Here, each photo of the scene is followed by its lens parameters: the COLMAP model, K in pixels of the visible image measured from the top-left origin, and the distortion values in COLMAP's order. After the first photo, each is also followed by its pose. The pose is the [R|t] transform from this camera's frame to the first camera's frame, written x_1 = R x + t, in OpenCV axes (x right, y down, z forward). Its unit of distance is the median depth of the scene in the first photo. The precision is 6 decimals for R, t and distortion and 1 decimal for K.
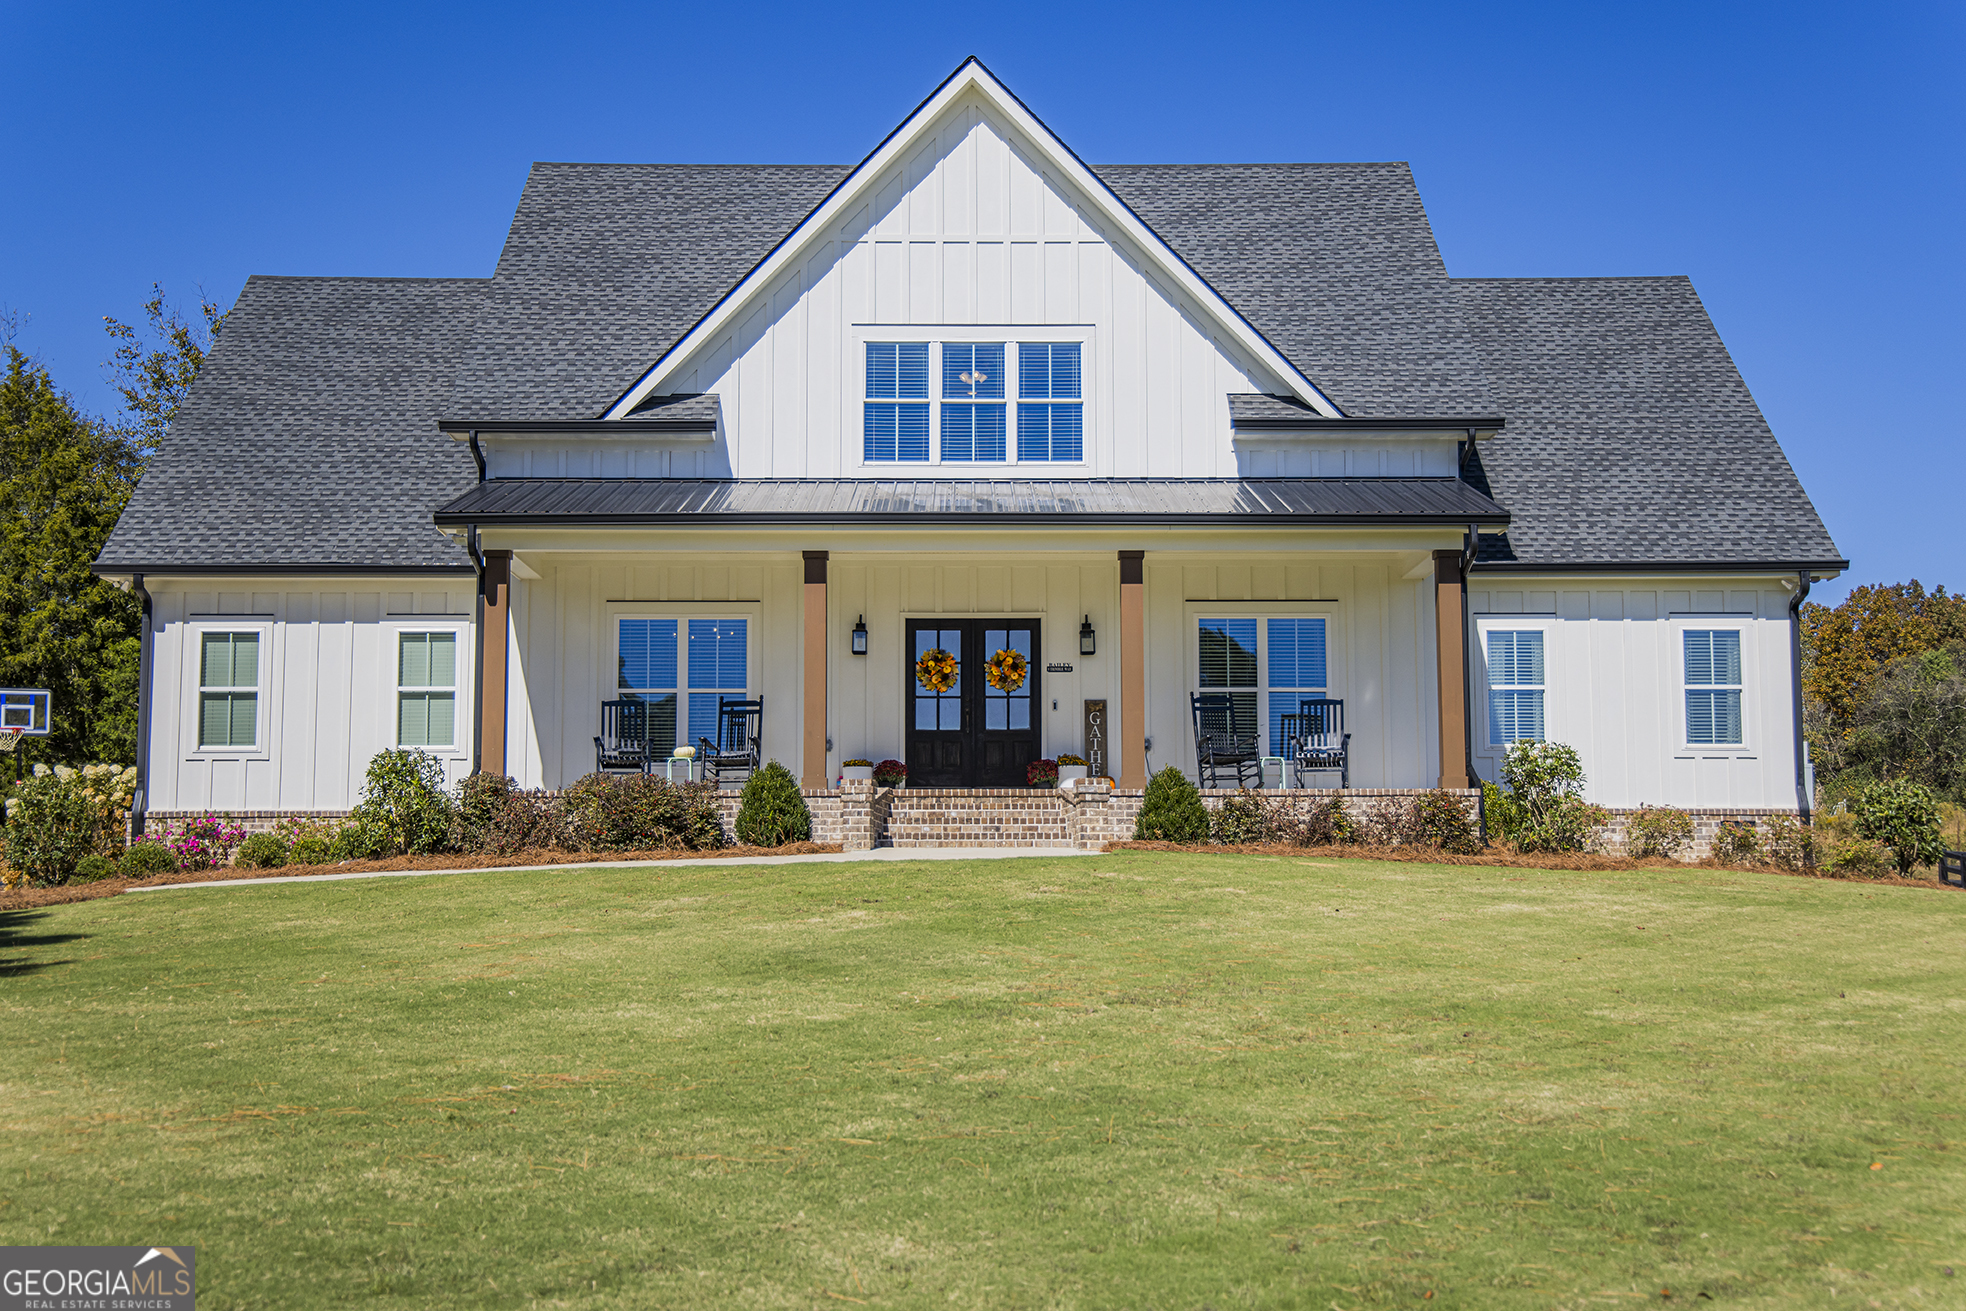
lens RADIAL K [[2600.8, 0, 981.8], [0, 2600.8, 666.8], [0, 0, 1]] dist [0.110631, 0.000530]
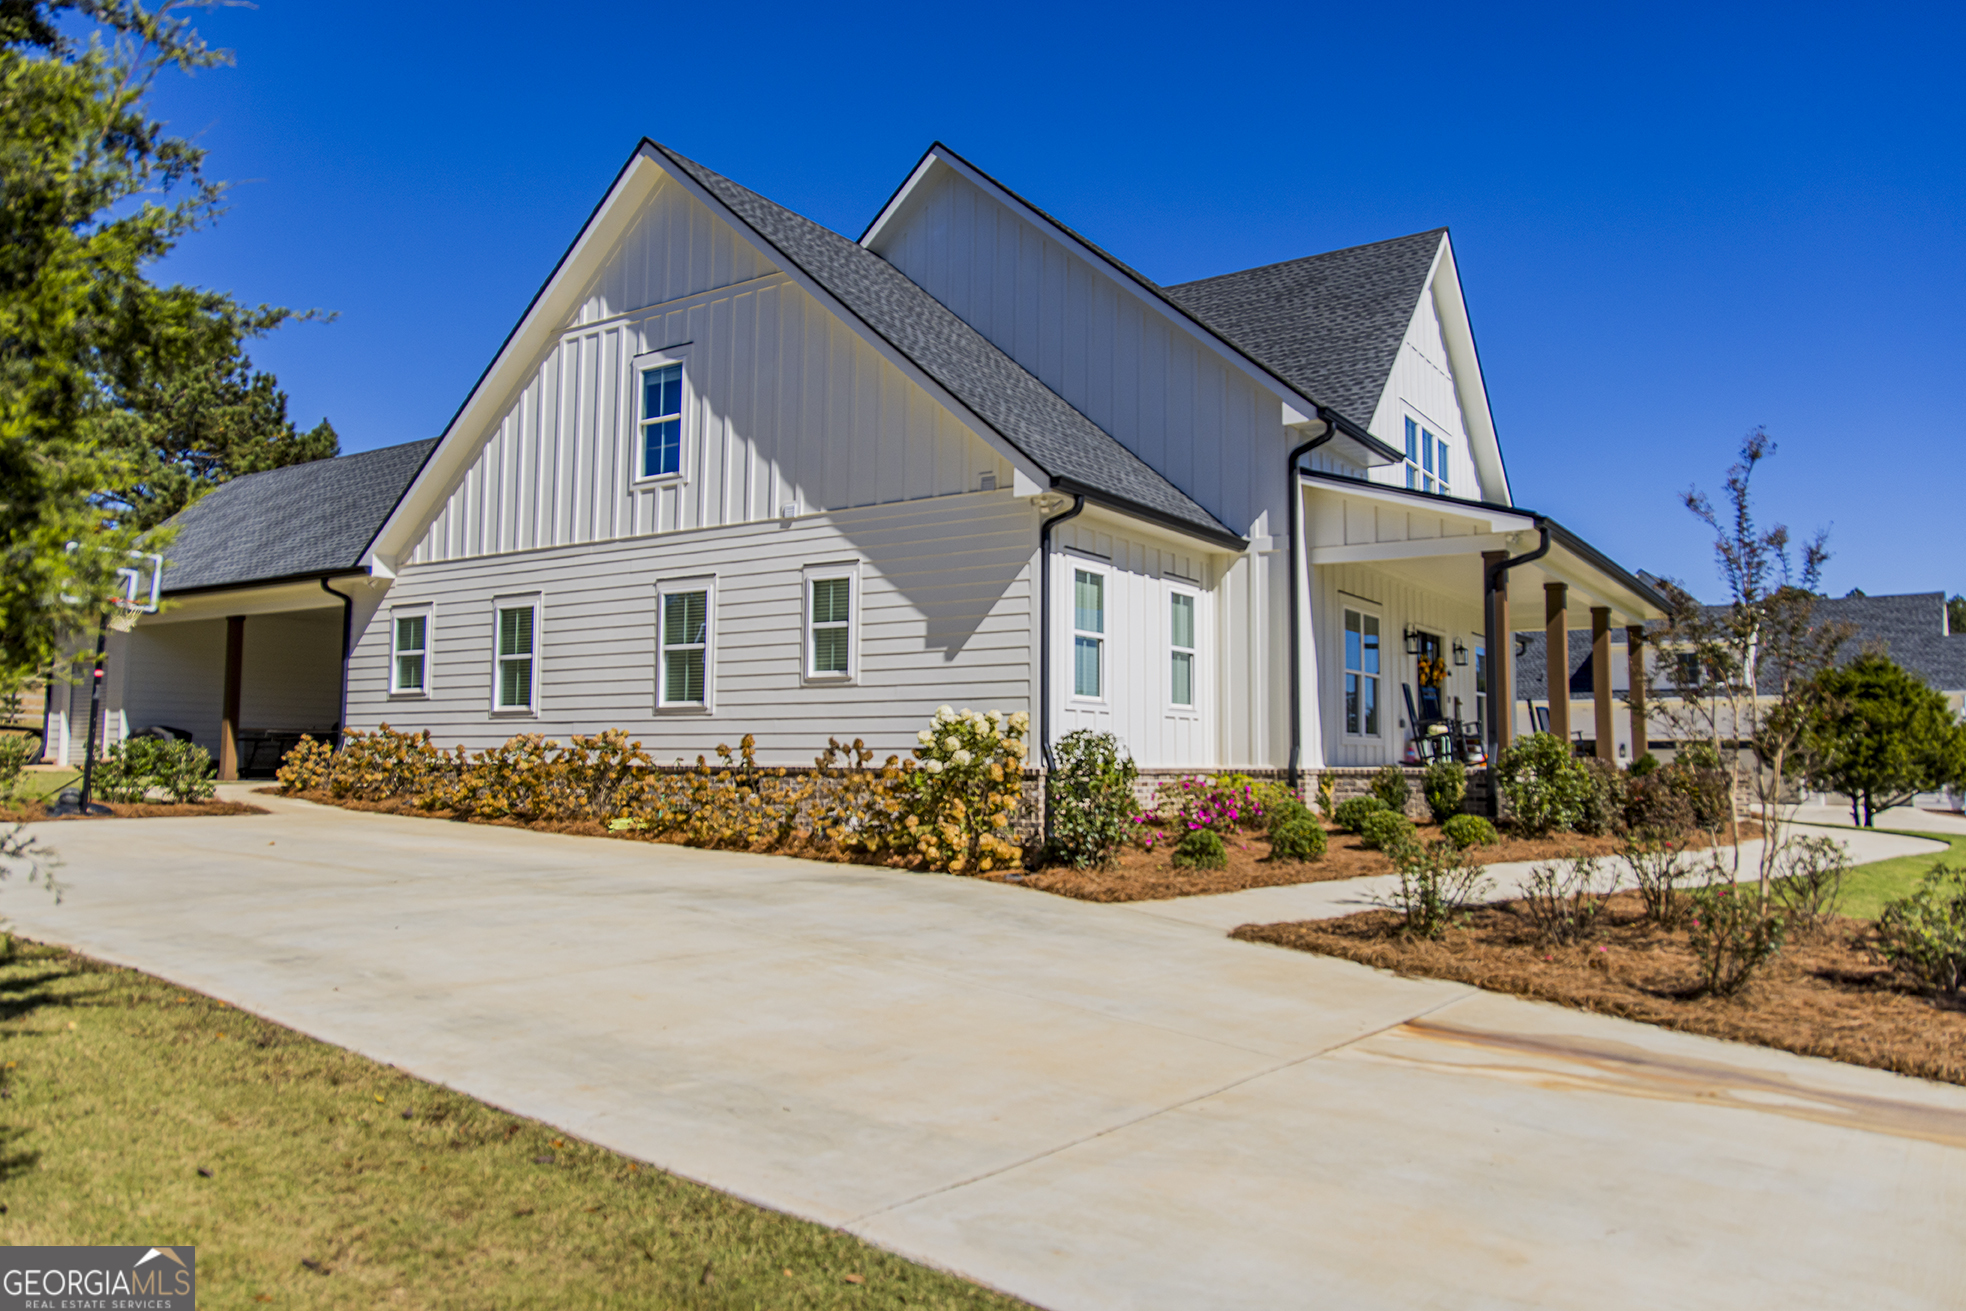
lens RADIAL K [[1357.6, 0, 983.0], [0, 1357.6, 655.5], [0, 0, 1]] dist [-0.001273, 0.004828]
pose [[0.554943, 0.071096, 0.828845, -0.717231], [-0.099917, 0.994825, -0.018436, 0.029187], [-0.825866, -0.072585, 0.559175, 0.784339]]
